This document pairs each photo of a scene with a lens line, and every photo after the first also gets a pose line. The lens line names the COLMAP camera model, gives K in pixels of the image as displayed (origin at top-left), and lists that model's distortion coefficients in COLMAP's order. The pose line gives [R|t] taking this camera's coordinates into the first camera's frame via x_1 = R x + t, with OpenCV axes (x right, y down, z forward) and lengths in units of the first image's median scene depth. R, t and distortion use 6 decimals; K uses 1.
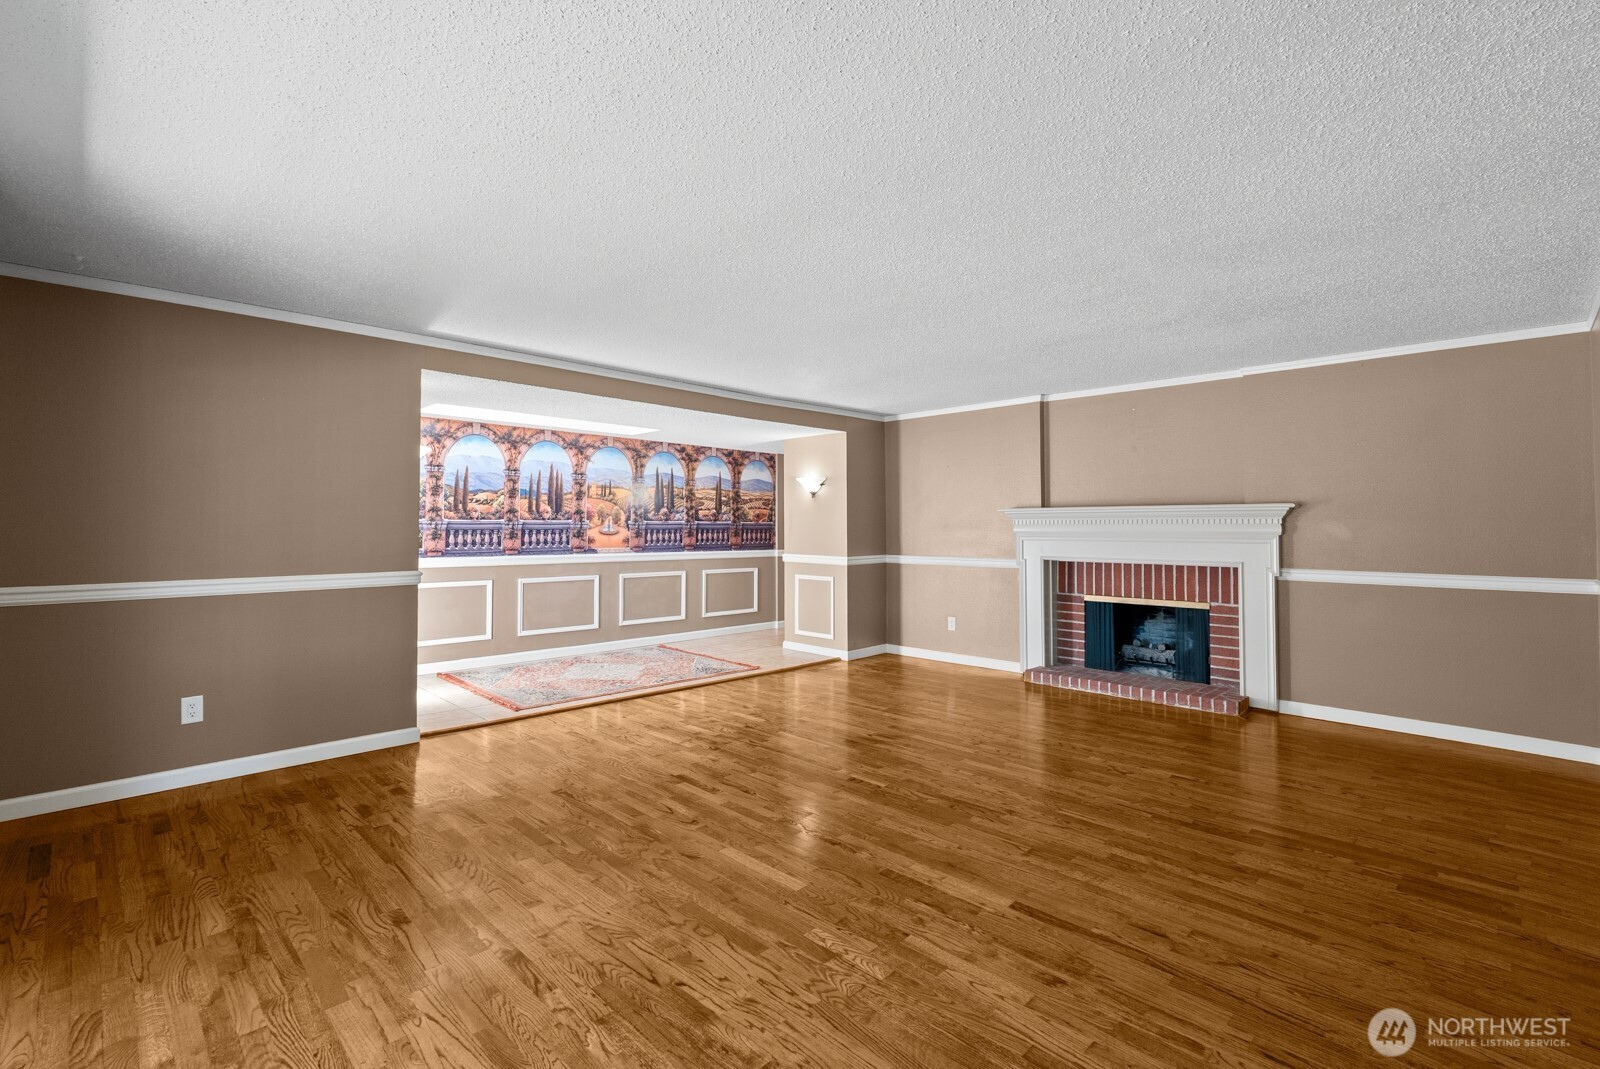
lens RADIAL K [[716.4, 0, 796.1], [0, 716.4, 501.0], [0, 0, 1]] dist [-0.009653, 0.000015]
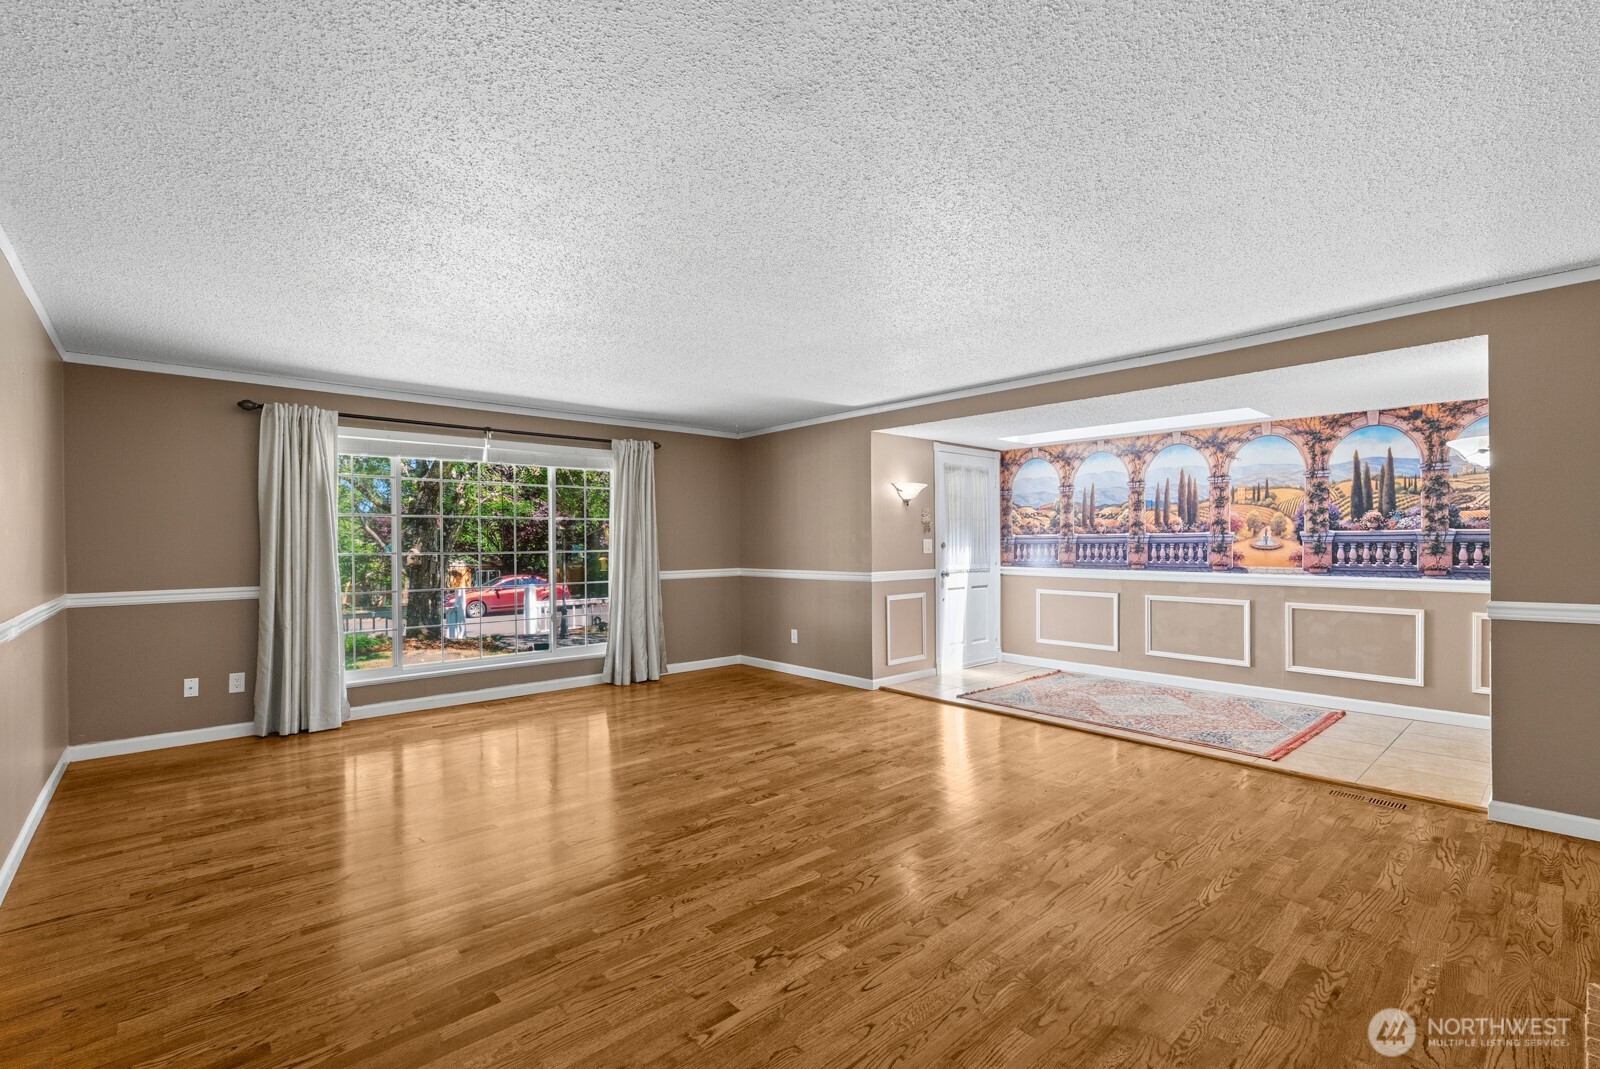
lens RADIAL K [[707.0, 0, 807.8], [0, 707.0, 540.2], [0, 0, 1]] dist [-0.000808, -0.000536]
pose [[-0.040666, -0.003420, -0.999167, 0.539388], [0.041874, 0.999110, -0.005124, 0.020705], [0.998295, -0.042048, -0.040486, 0.558124]]
